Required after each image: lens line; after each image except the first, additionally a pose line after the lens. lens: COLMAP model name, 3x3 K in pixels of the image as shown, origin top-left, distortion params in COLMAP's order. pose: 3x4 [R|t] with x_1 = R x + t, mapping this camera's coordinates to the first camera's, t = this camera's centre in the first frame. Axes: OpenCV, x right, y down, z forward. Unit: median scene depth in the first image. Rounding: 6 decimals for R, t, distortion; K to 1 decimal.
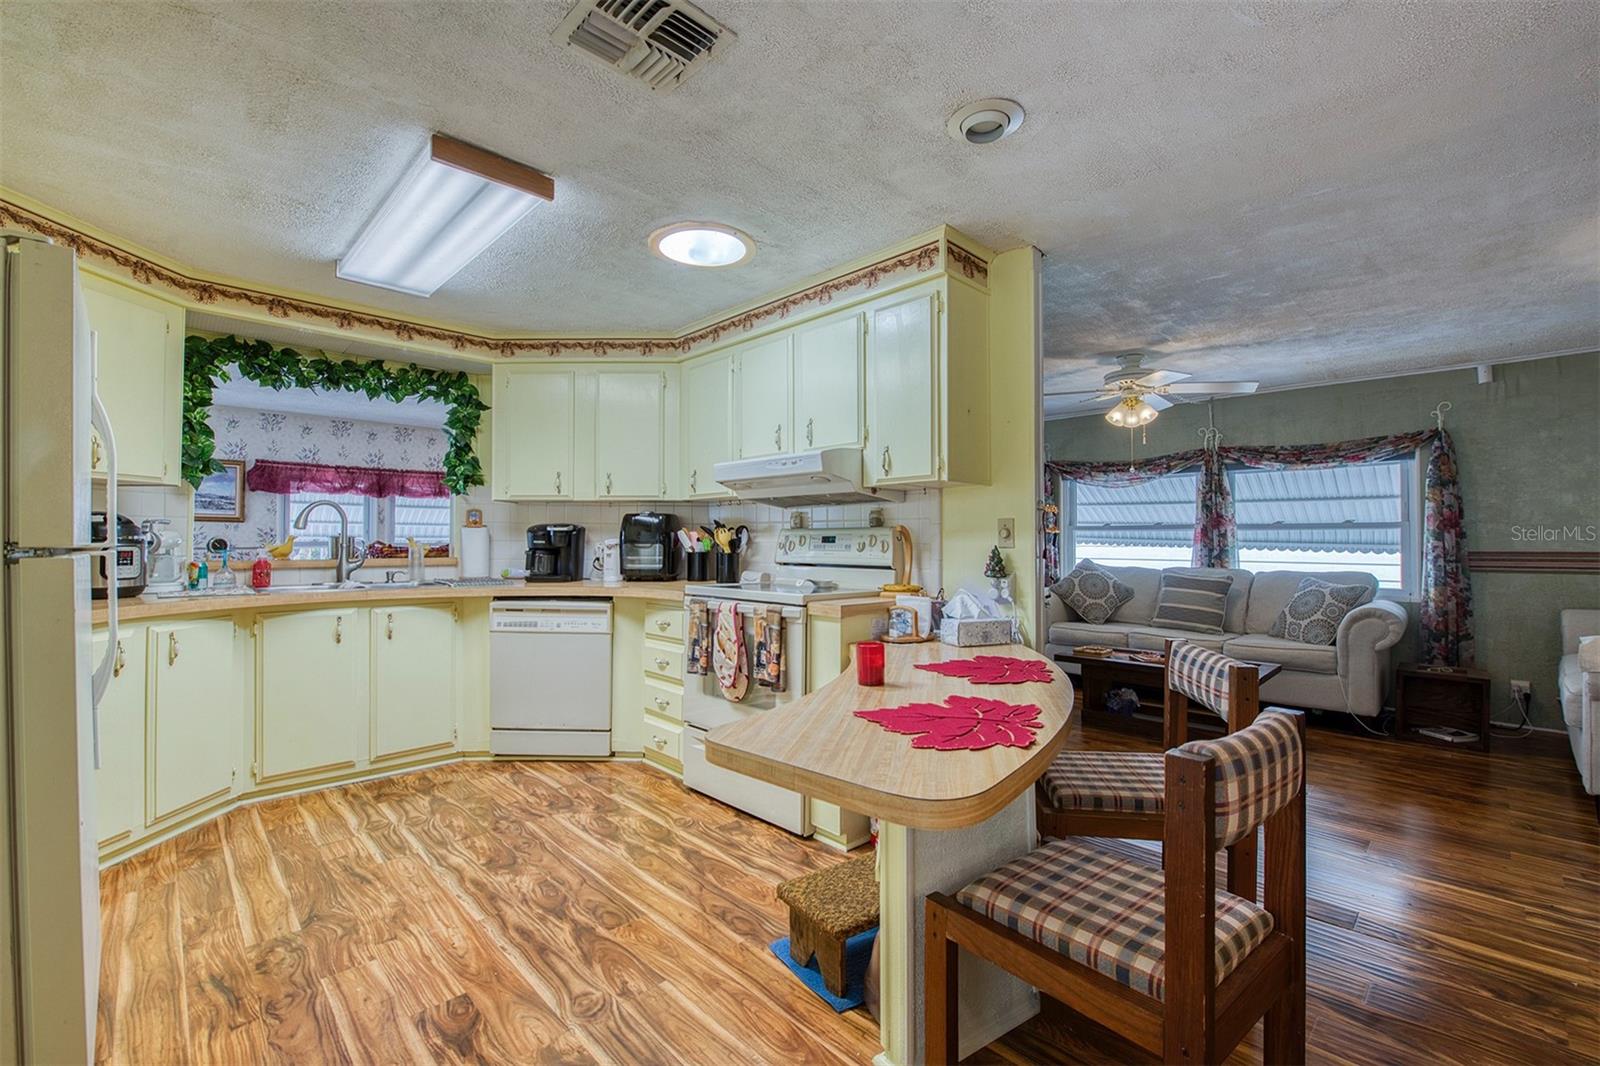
lens RADIAL K [[684.2, 0, 806.0], [0, 684.2, 527.9], [0, 0, 1]] dist [-0.032048, 0.000081]
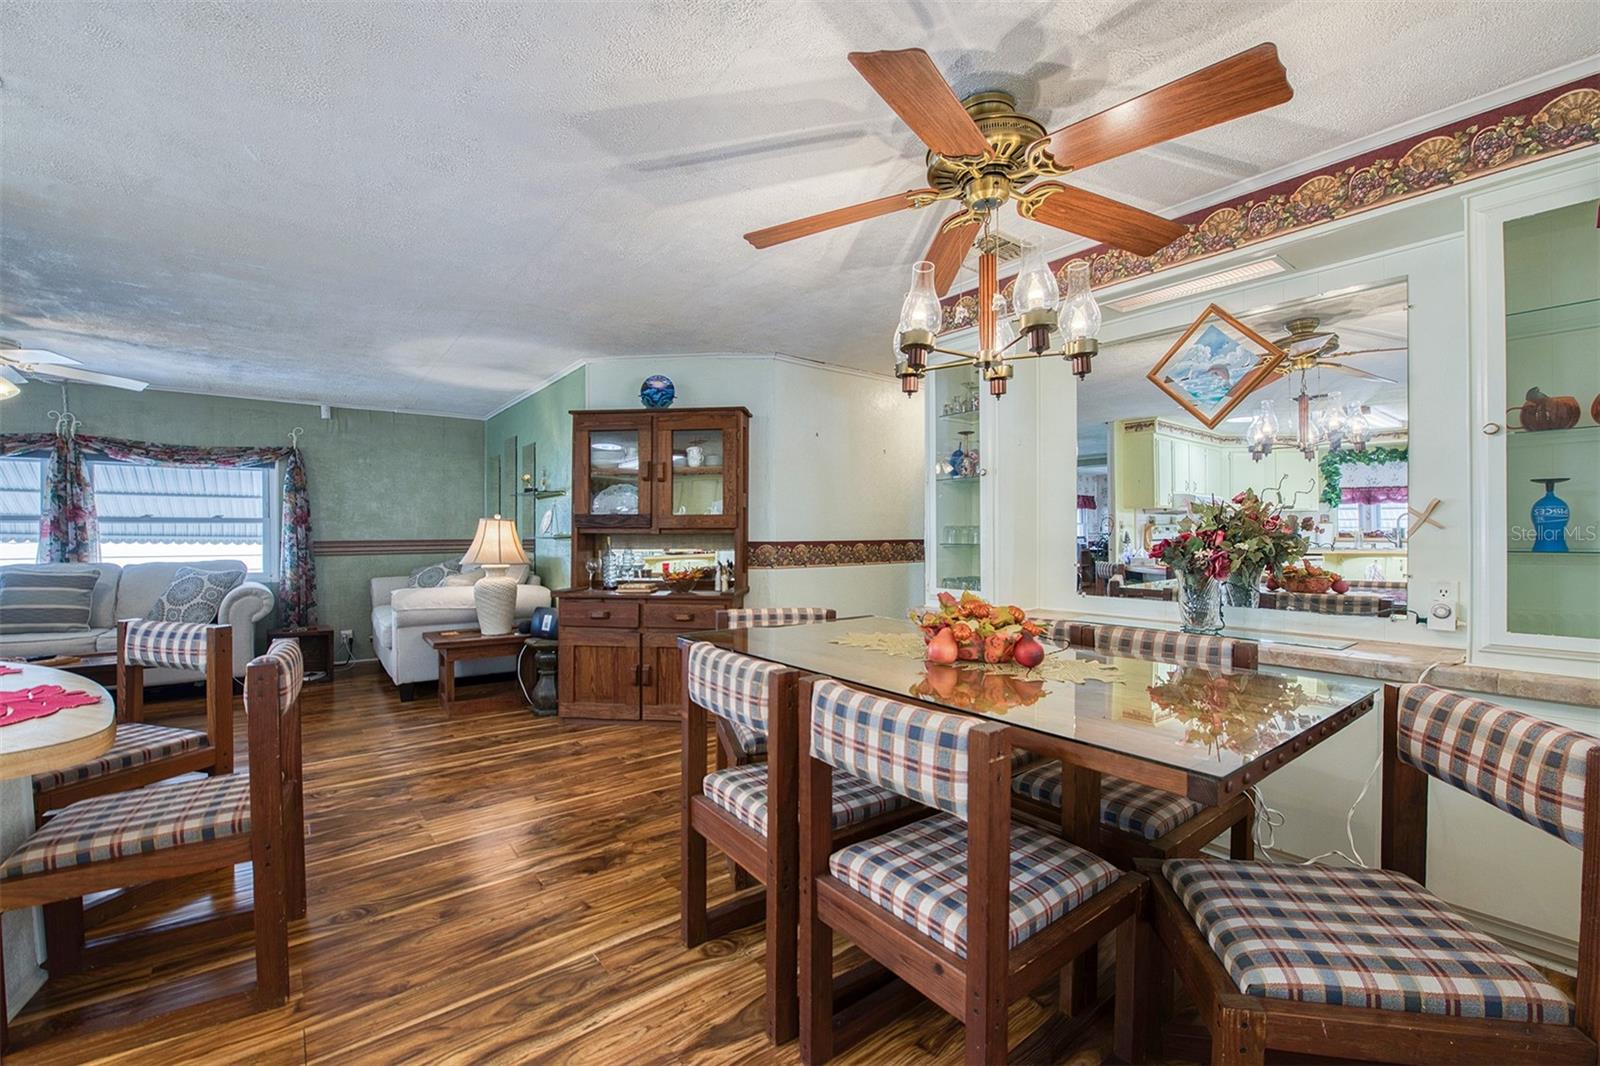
lens RADIAL K [[732.2, 0, 799.6], [0, 732.2, 537.6], [0, 0, 1]] dist [-0.020159, -0.000294]
pose [[0.123960, -0.006119, 0.992268, -0.318496], [-0.013937, 0.999872, 0.007907, 0.002585], [-0.992189, -0.014810, 0.123859, -0.154896]]
